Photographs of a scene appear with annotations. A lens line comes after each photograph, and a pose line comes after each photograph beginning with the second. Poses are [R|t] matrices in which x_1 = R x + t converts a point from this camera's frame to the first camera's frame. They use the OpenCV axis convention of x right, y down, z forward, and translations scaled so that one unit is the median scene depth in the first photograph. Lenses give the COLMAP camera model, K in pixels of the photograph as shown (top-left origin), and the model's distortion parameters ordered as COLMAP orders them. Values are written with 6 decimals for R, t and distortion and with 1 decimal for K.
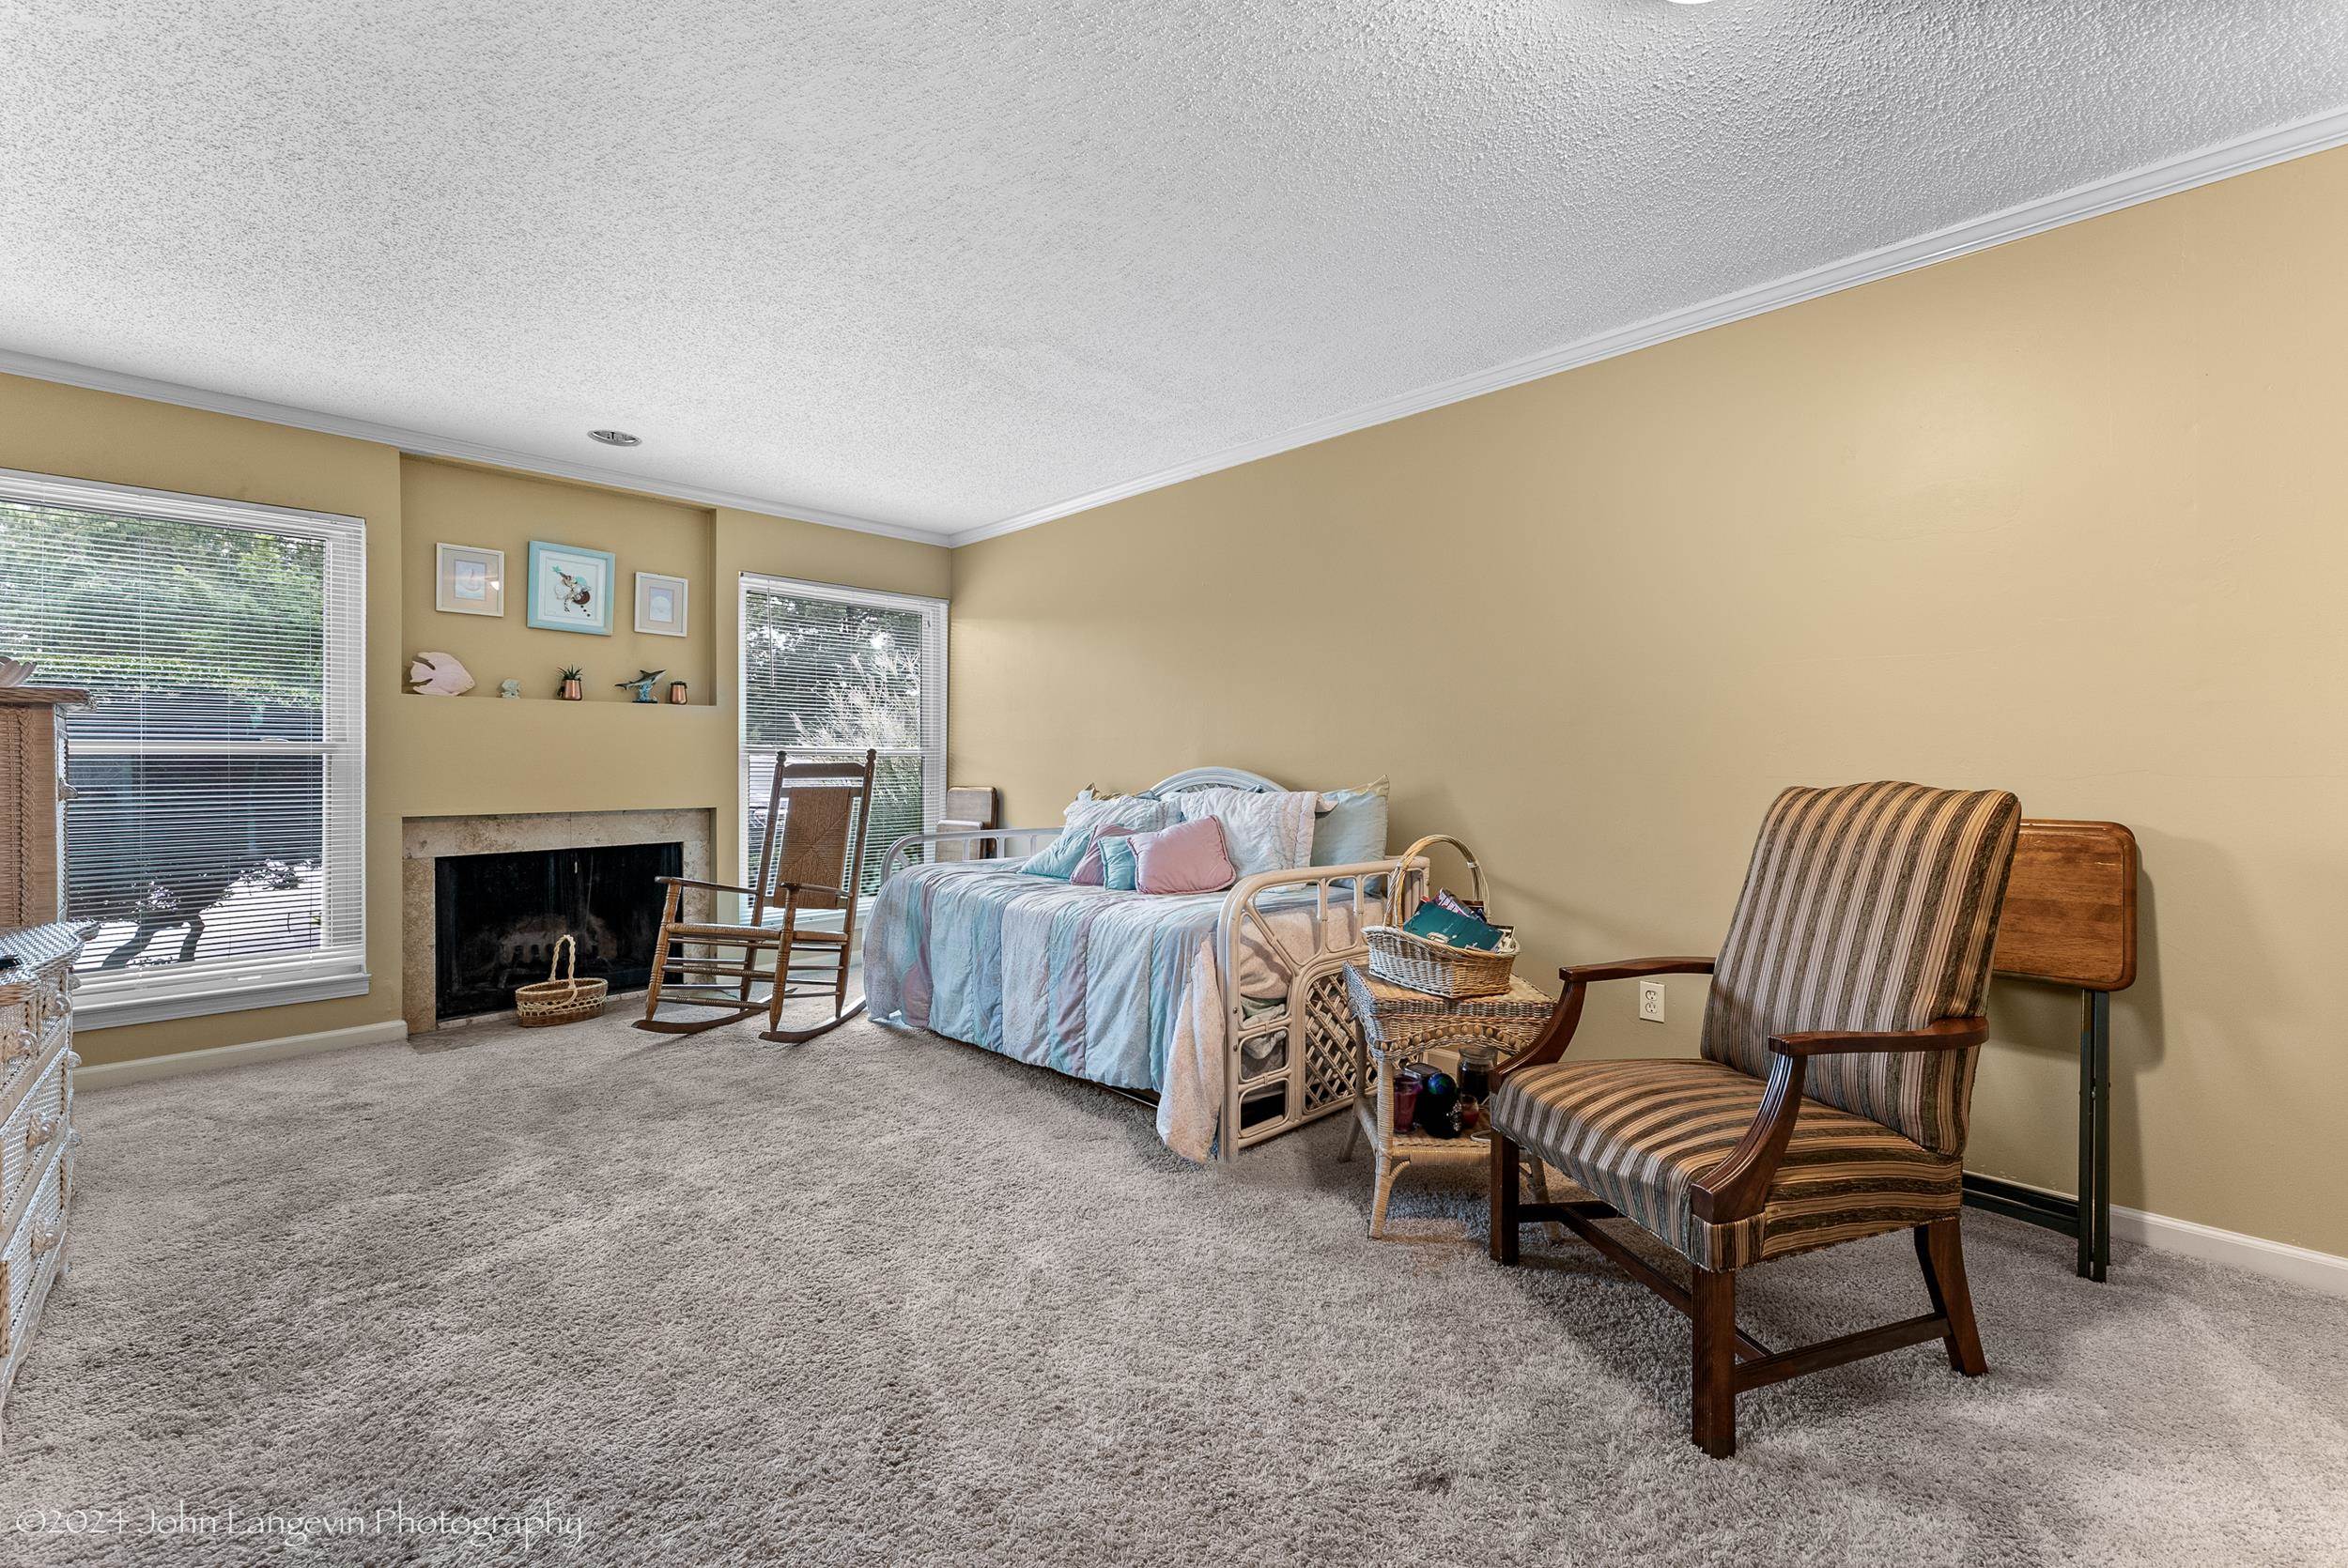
lens RADIAL K [[951.1, 0, 1170.1], [0, 951.1, 761.7], [0, 0, 1]] dist [0.000185, 0.000283]
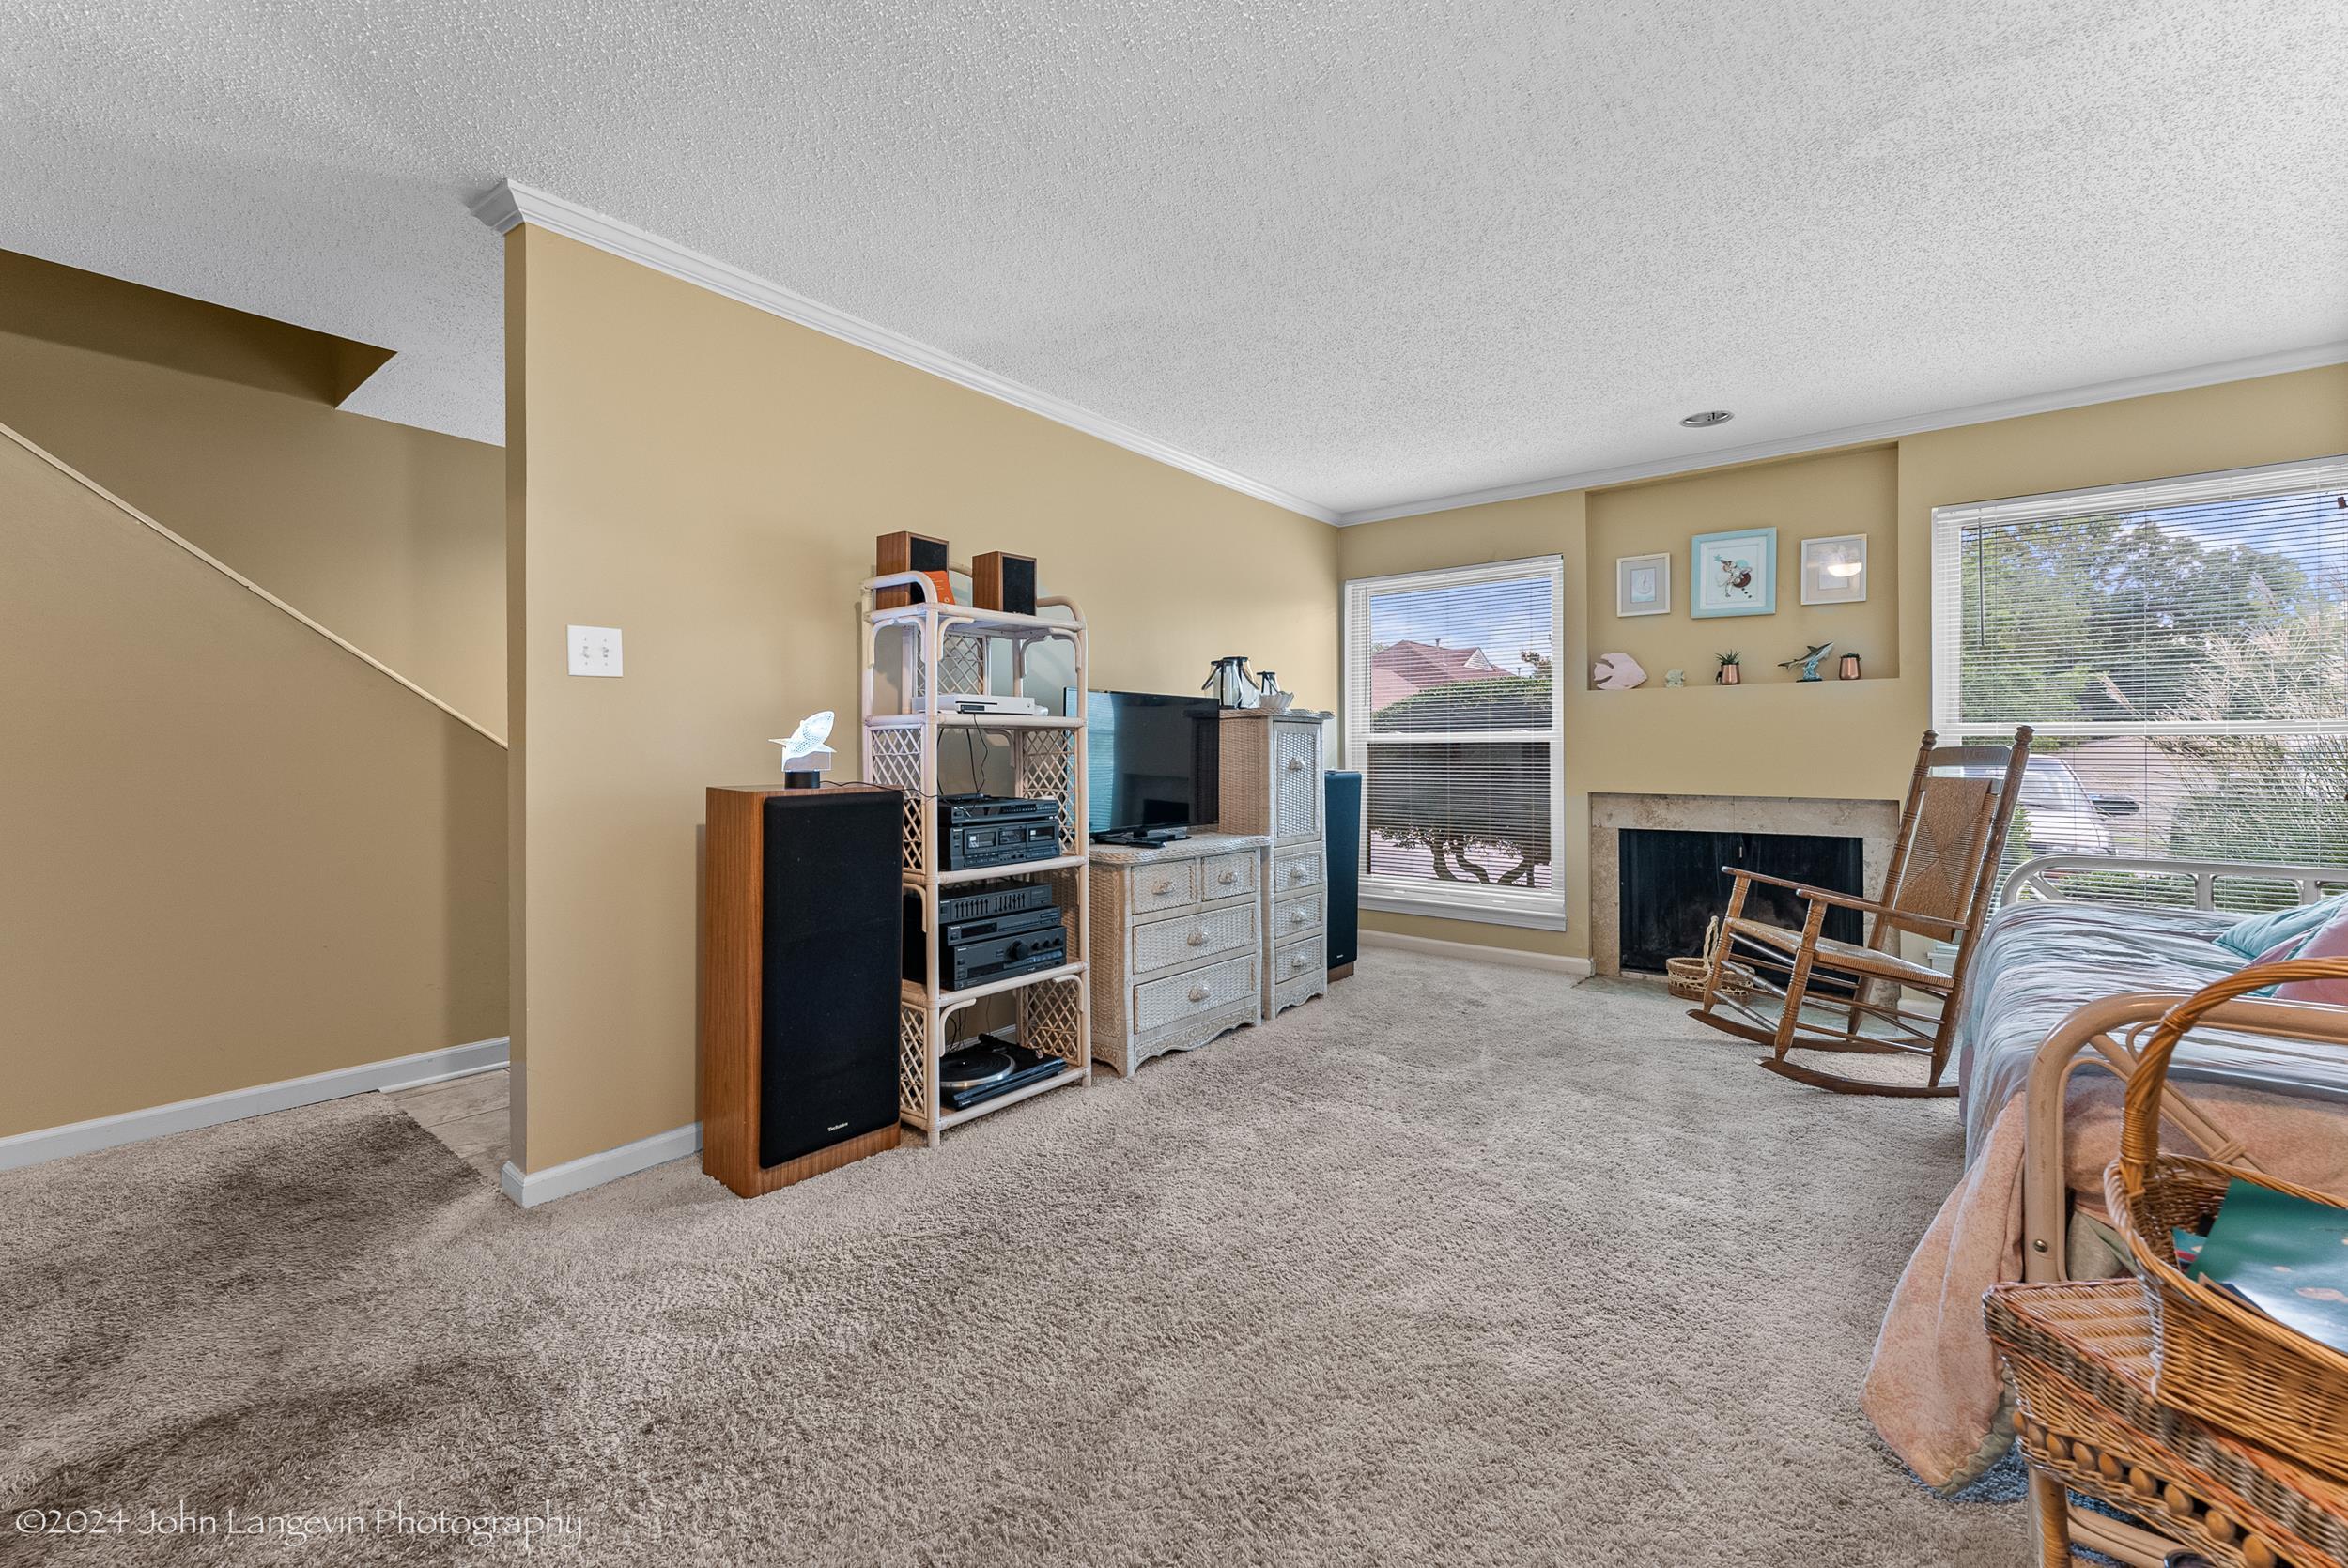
lens RADIAL K [[953.6, 0, 1167.2], [0, 953.6, 743.8], [0, 0, 1]] dist [0.000411, -0.000044]
pose [[0.106278, -0.007709, -0.994307, 0.331622], [0.004285, 0.999964, -0.007295, 0.002887], [0.994327, -0.003485, 0.106307, 0.323555]]
